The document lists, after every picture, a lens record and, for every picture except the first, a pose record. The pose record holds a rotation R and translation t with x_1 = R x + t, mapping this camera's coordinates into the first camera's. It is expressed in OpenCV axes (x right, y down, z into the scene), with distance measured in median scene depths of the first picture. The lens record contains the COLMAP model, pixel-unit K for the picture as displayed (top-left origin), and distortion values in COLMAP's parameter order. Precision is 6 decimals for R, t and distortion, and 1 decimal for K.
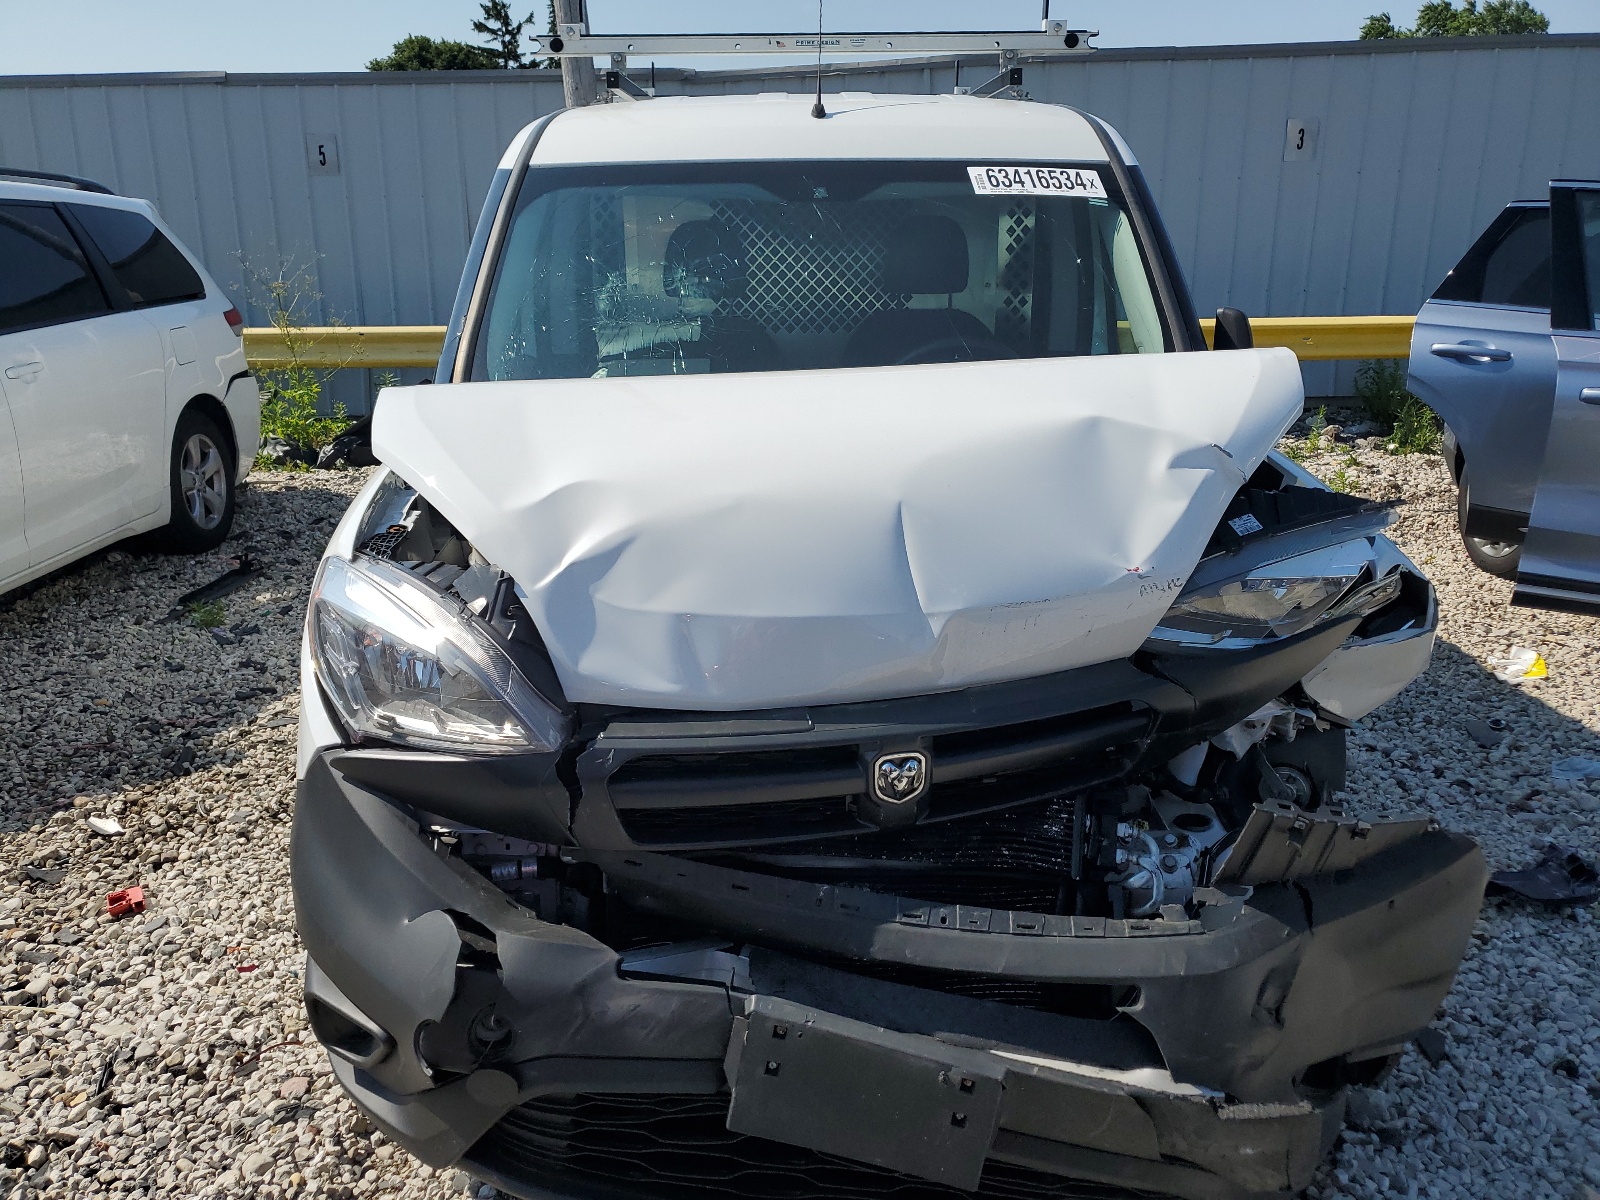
lens RADIAL K [[1216.9, 0, 800.0], [0, 1216.9, 600.0], [0, 0, 1]] dist [-0.001318, -0.001730]
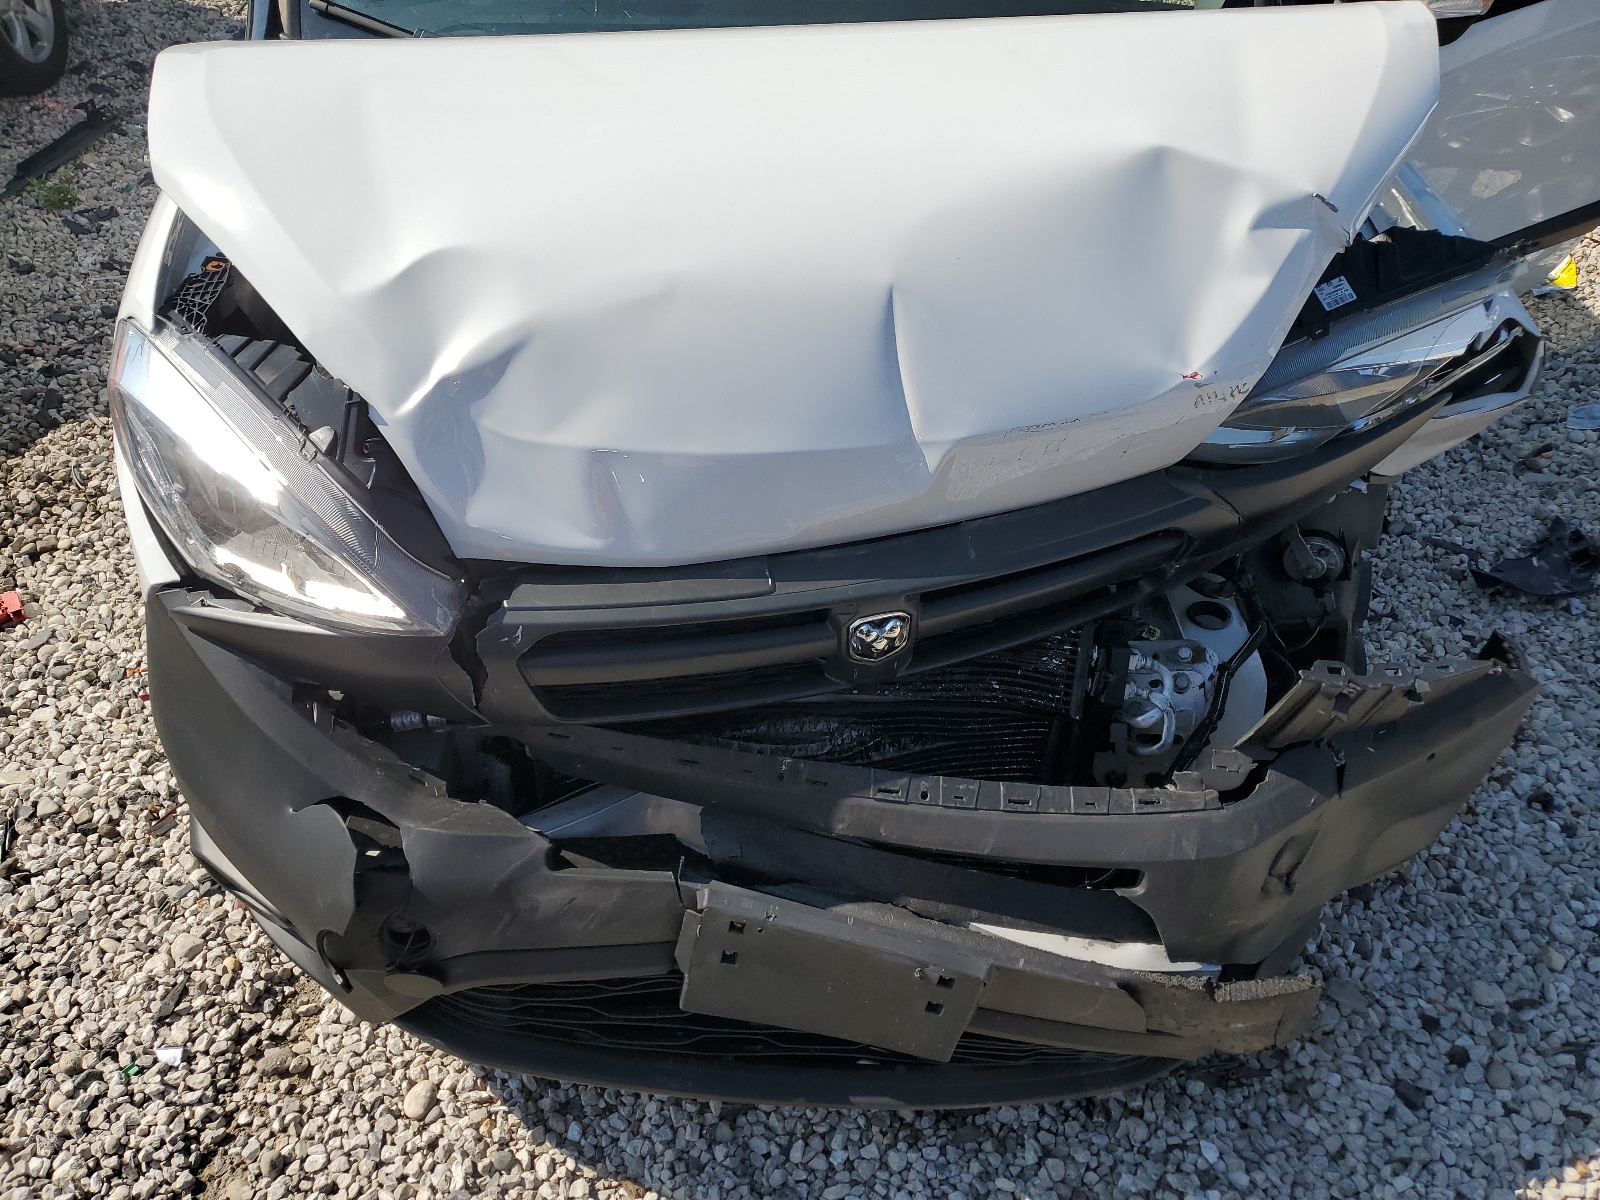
lens RADIAL K [[1215.1, 0, 815.3], [0, 1215.1, 599.9], [0, 0, 1]] dist [0.003970, 0.006022]
pose [[0.998843, -0.009928, 0.047054, 0.000871], [-0.009260, 0.920442, 0.390771, -0.154737], [-0.047190, -0.390754, 0.919285, 0.203963]]
